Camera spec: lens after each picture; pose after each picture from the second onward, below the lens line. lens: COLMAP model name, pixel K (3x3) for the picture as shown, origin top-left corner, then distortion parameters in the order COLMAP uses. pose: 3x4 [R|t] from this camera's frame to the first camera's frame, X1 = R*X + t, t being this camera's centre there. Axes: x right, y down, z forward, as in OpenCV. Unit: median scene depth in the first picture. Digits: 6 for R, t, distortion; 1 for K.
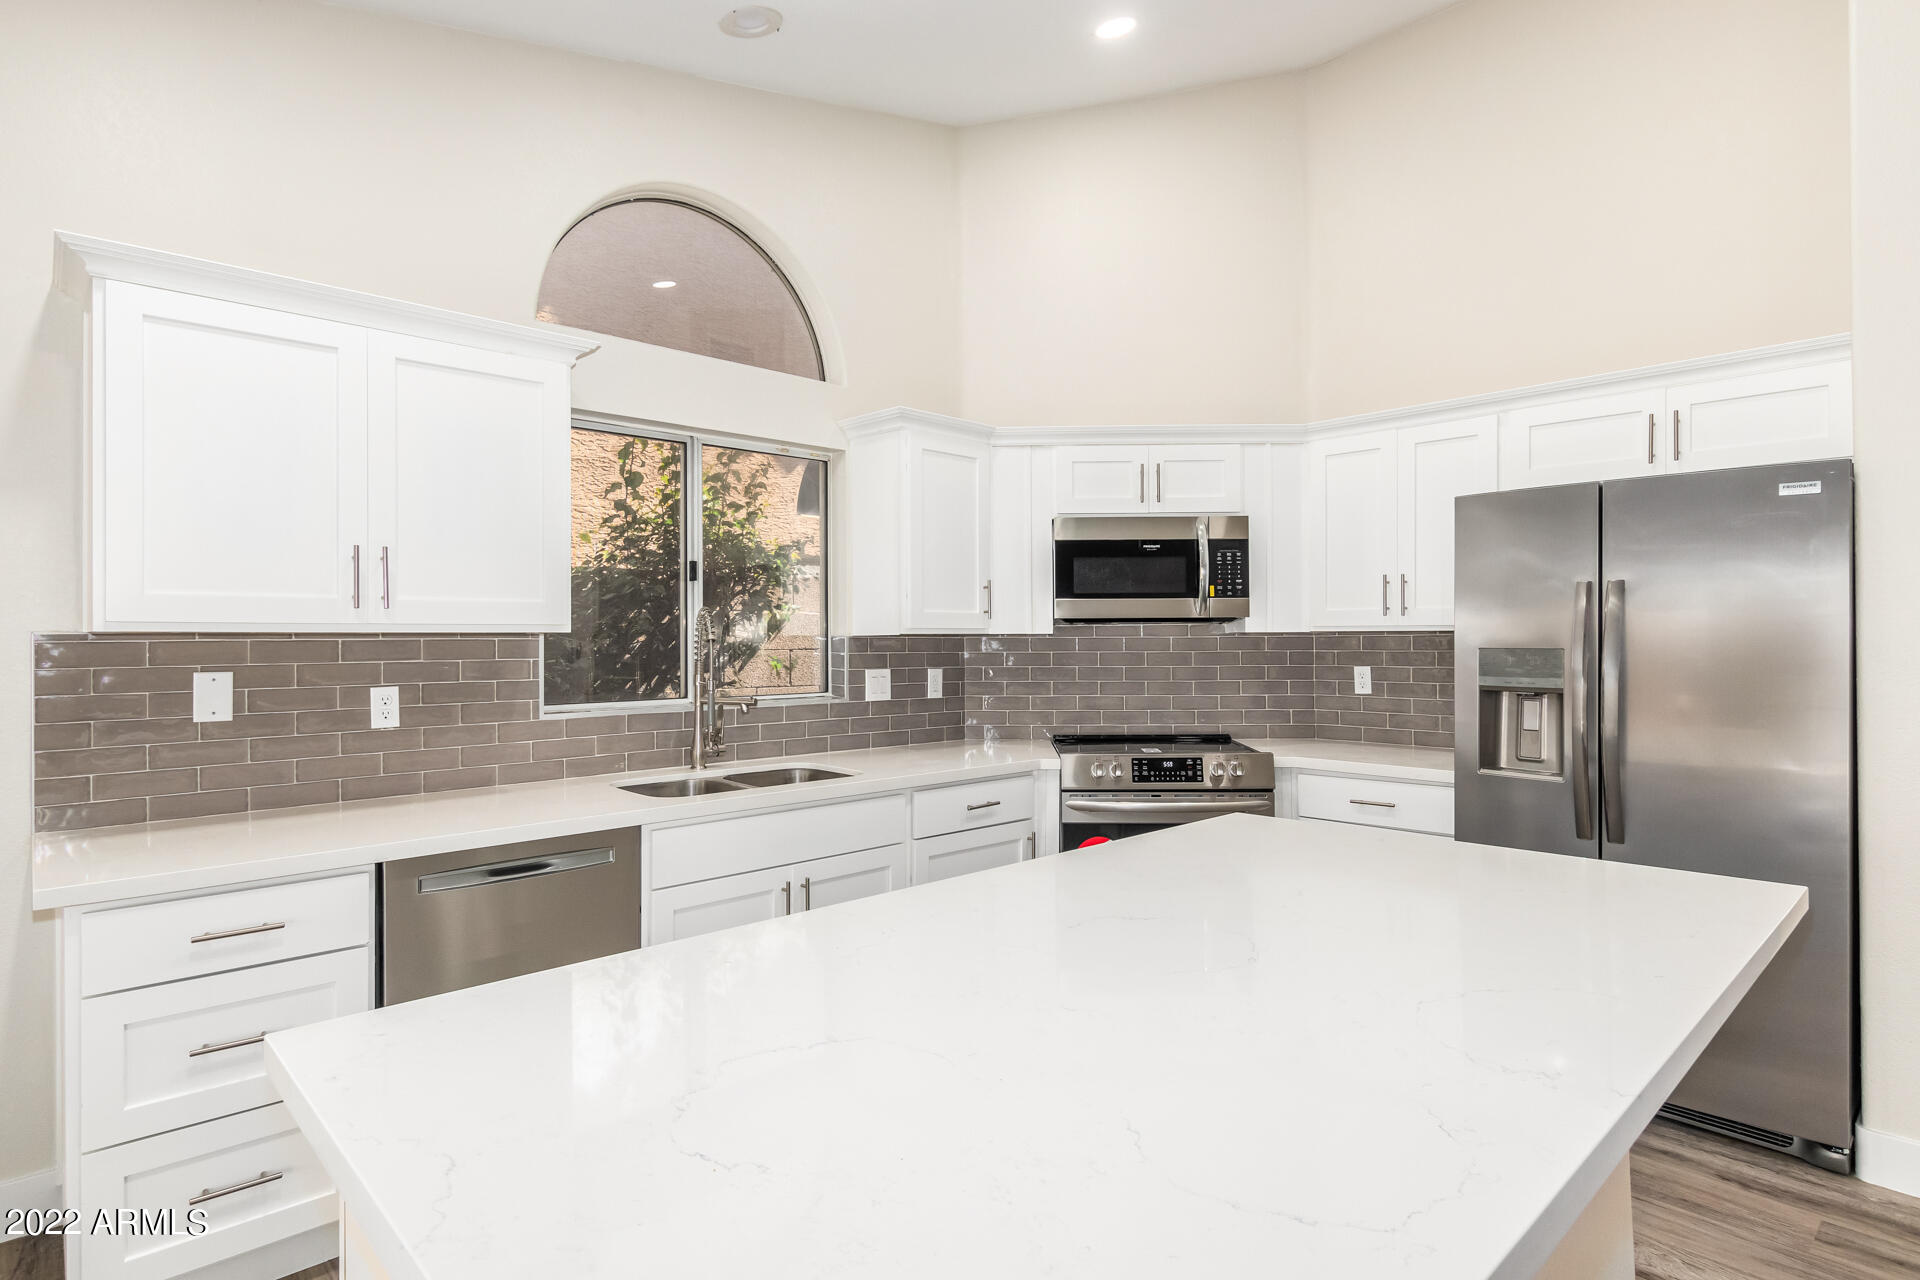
lens RADIAL K [[984.7, 0, 960.0], [0, 984.7, 640.0], [0, 0, 1]] dist [-0.000500, -0.000147]
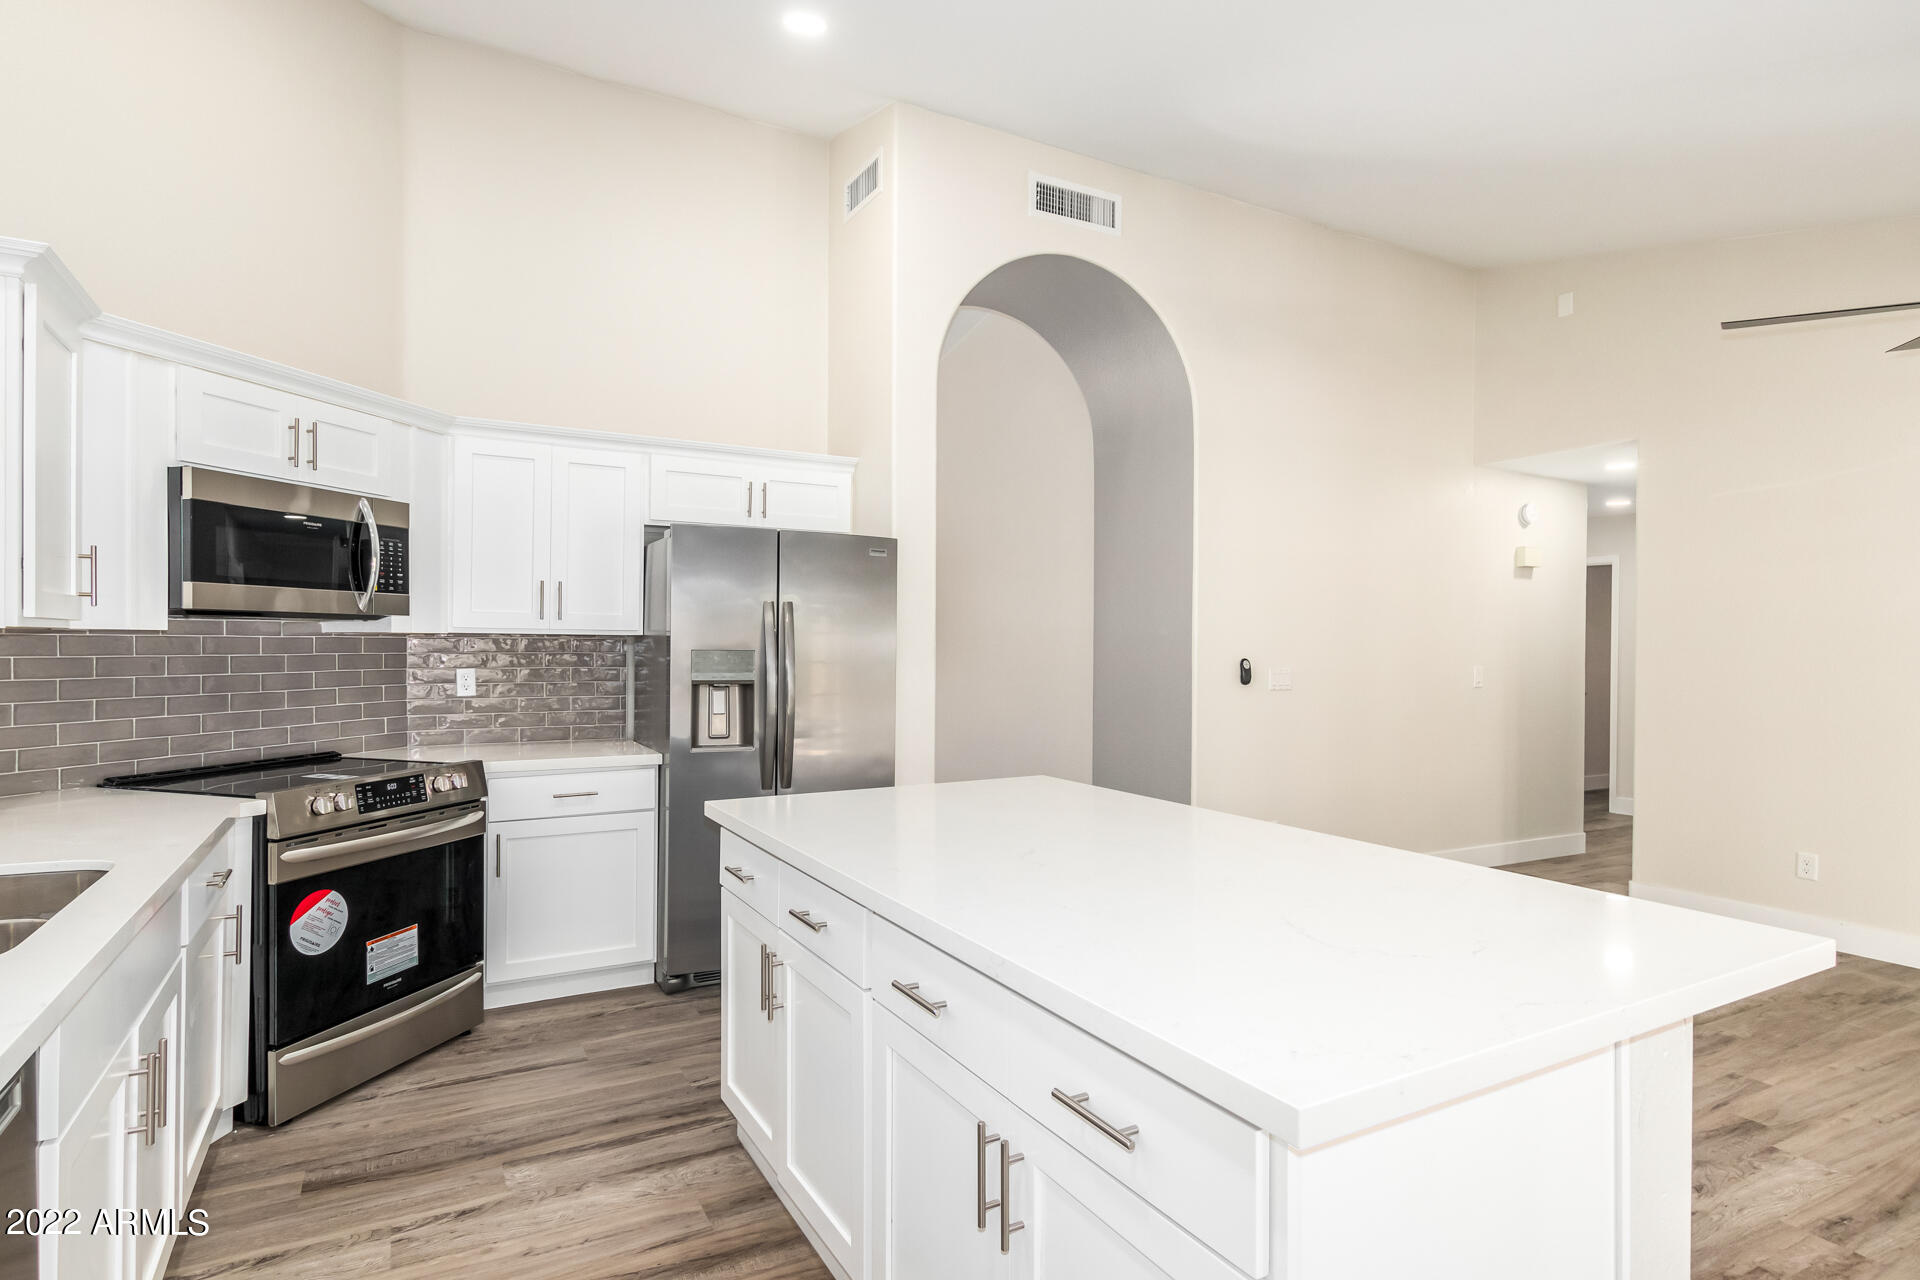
lens RADIAL K [[980.6, 0, 944.1], [0, 980.6, 646.4], [0, 0, 1]] dist [0.002365, -0.000133]
pose [[0.264448, 0.002510, 0.964397, -0.448428], [-0.006618, 0.999978, -0.000788, 0.002222], [-0.964377, -0.006174, 0.264459, 0.292505]]
